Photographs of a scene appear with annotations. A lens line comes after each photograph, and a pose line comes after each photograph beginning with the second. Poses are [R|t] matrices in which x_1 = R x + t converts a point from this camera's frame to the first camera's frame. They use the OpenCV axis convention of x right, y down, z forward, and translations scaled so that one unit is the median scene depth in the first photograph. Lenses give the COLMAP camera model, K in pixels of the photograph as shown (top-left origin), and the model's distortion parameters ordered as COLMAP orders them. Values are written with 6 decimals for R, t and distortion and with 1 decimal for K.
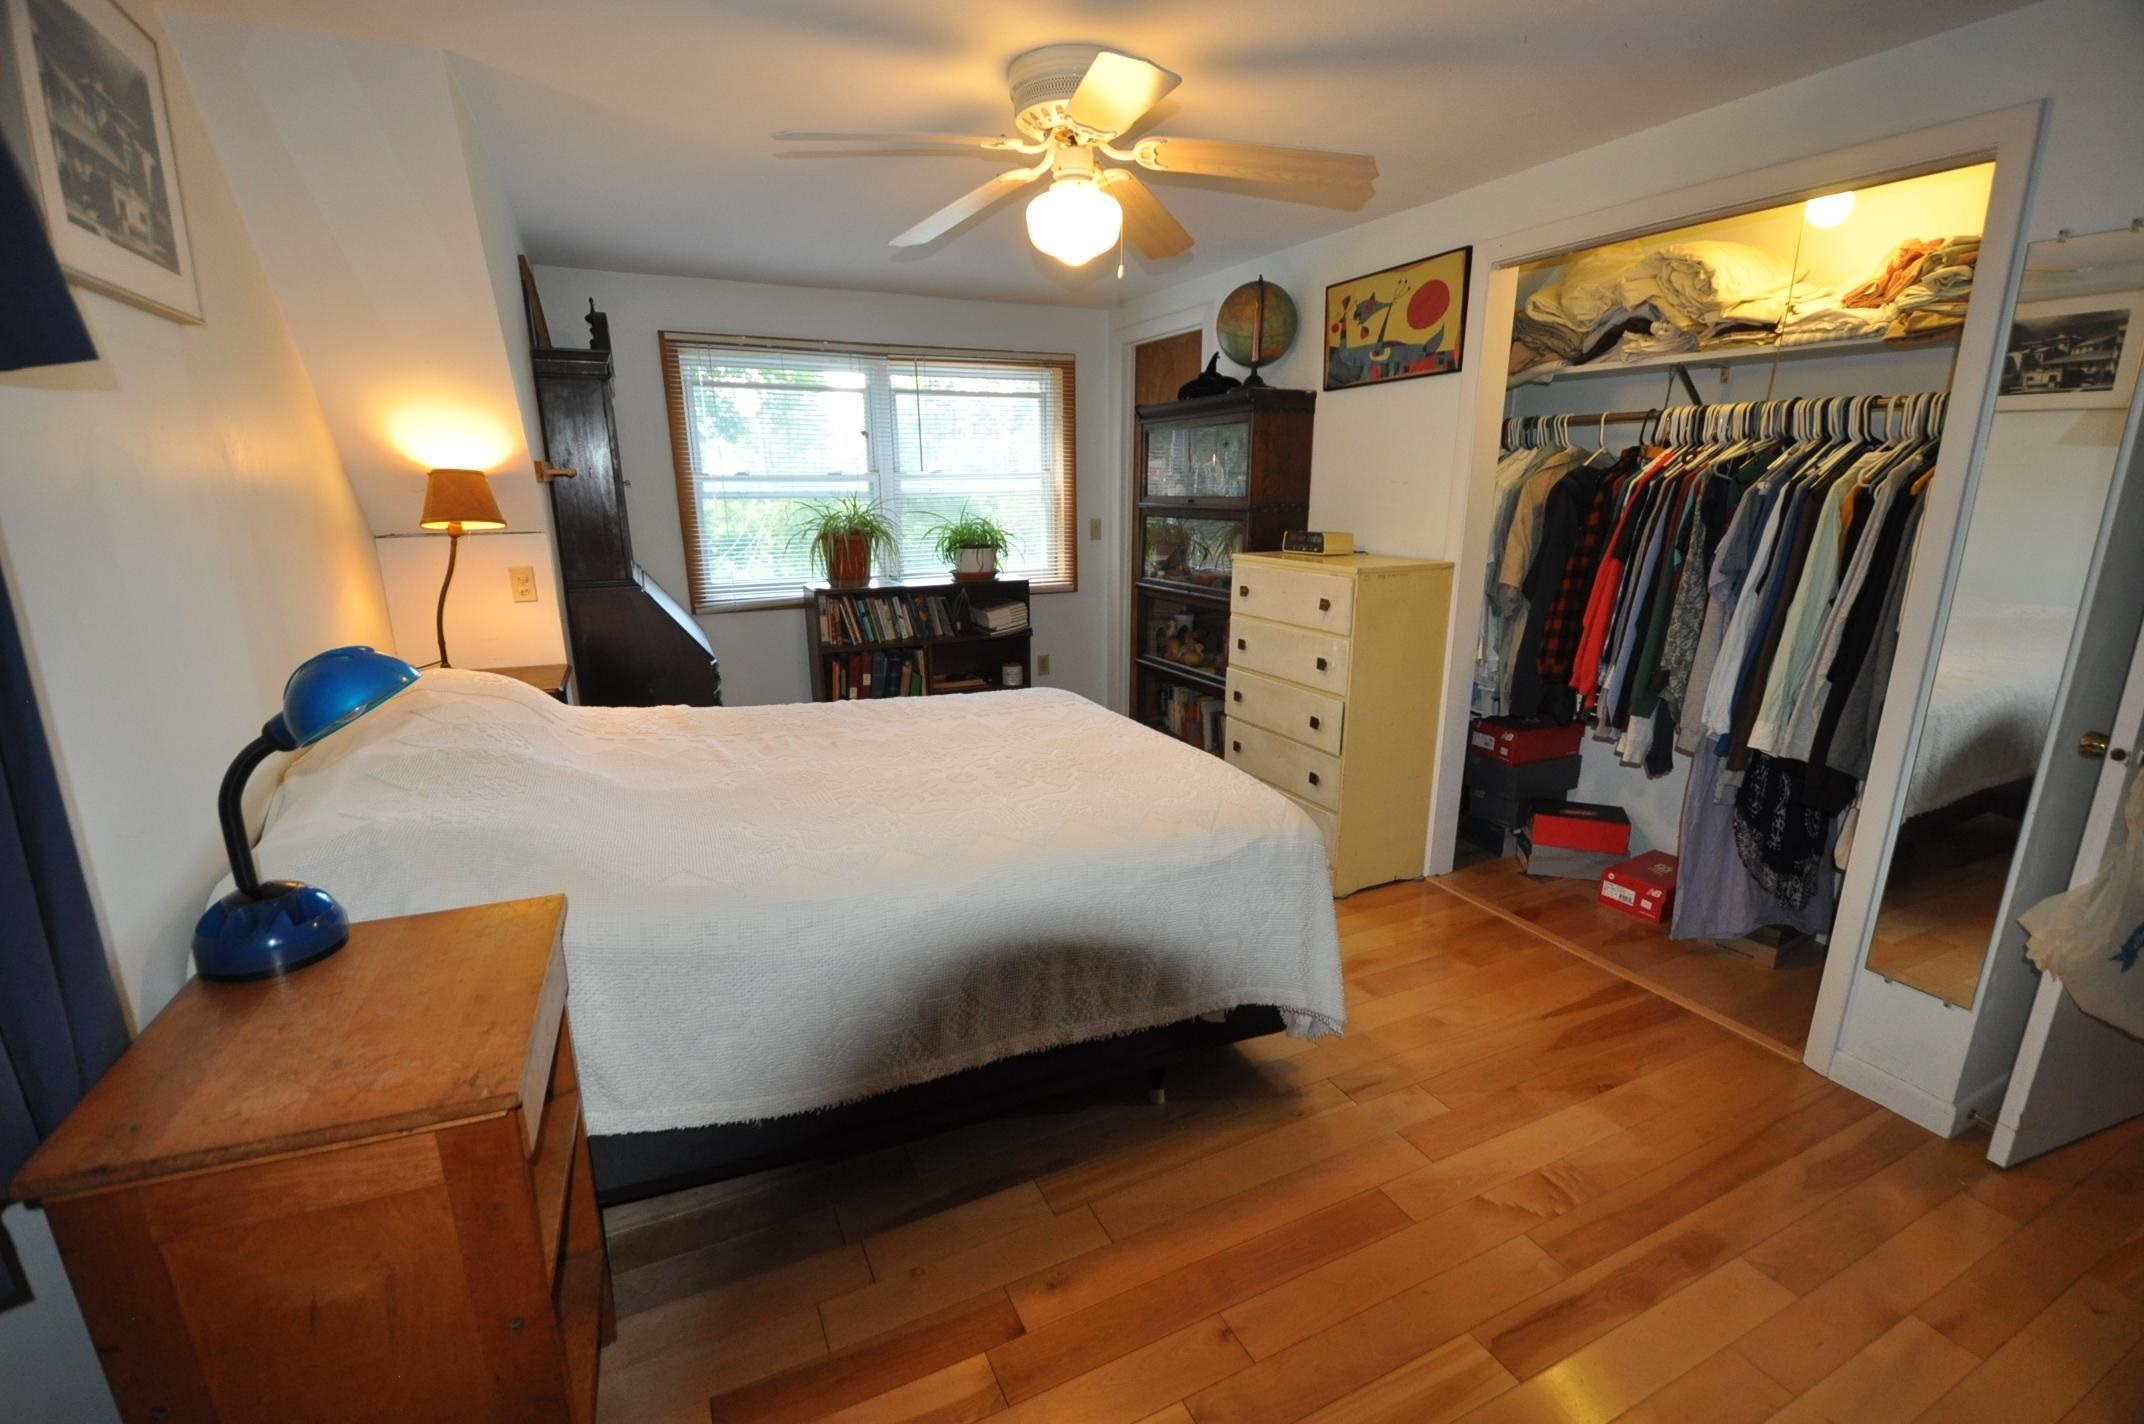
lens RADIAL K [[934.2, 0, 1073.2], [0, 934.2, 736.9], [0, 0, 1]] dist [0.019890, -0.026122]
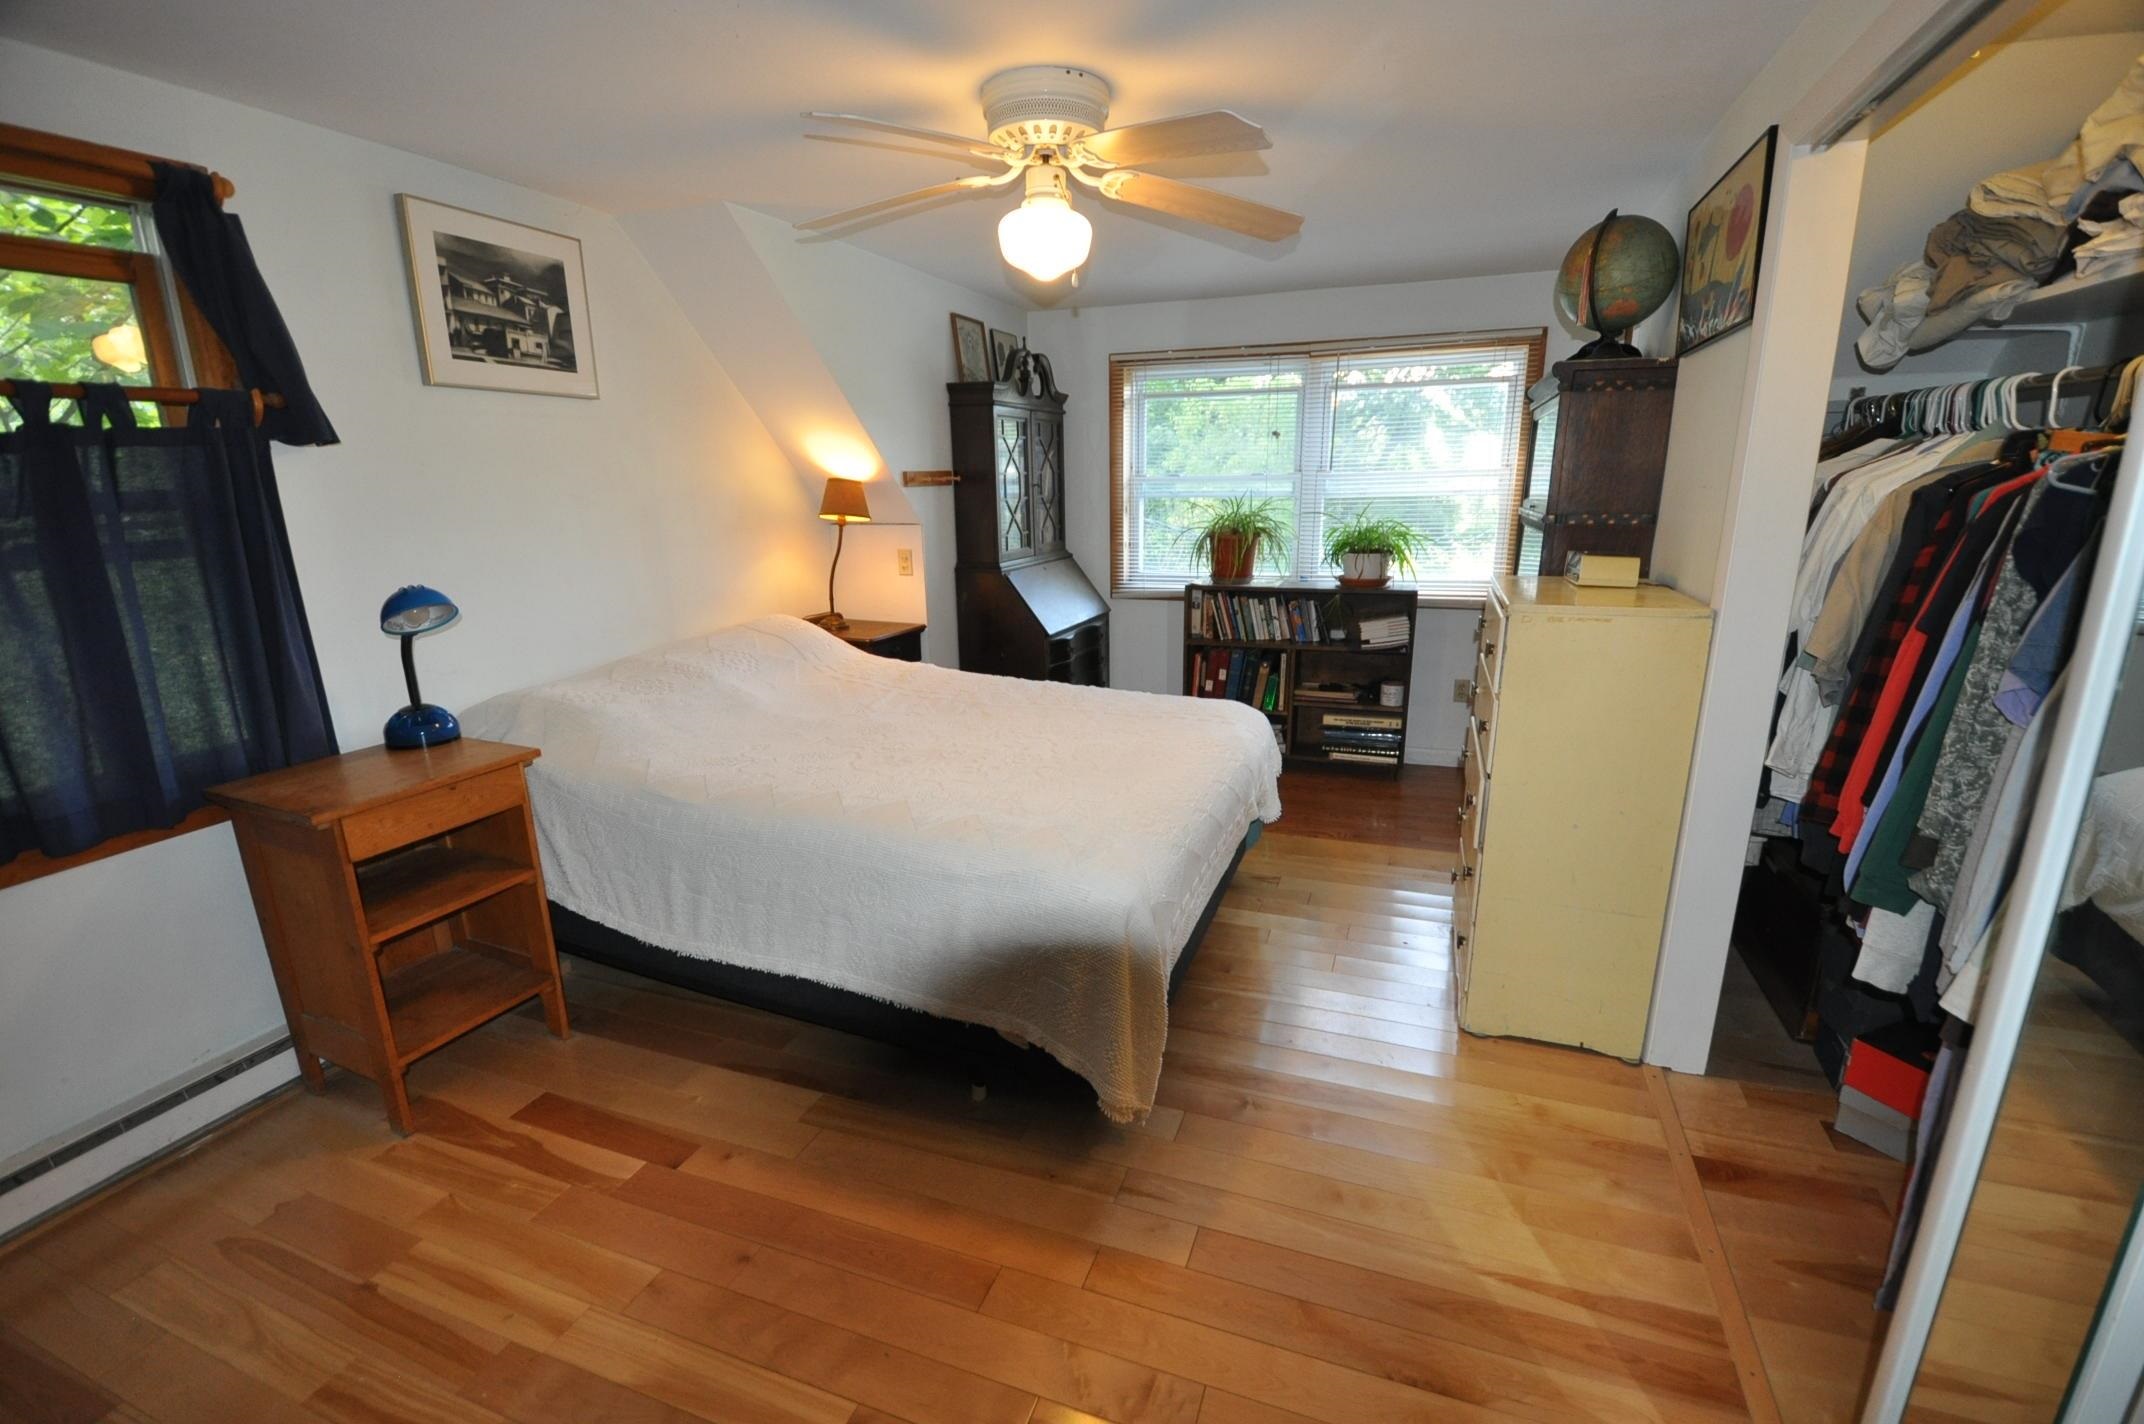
lens RADIAL K [[934.2, 0, 1073.2], [0, 934.2, 736.9], [0, 0, 1]] dist [0.019890, -0.026122]
pose [[0.677936, 0.187665, -0.710764, 0.409024], [-0.181809, 0.979632, 0.085243, -0.052559], [0.712284, 0.071434, 0.698246, 0.173240]]
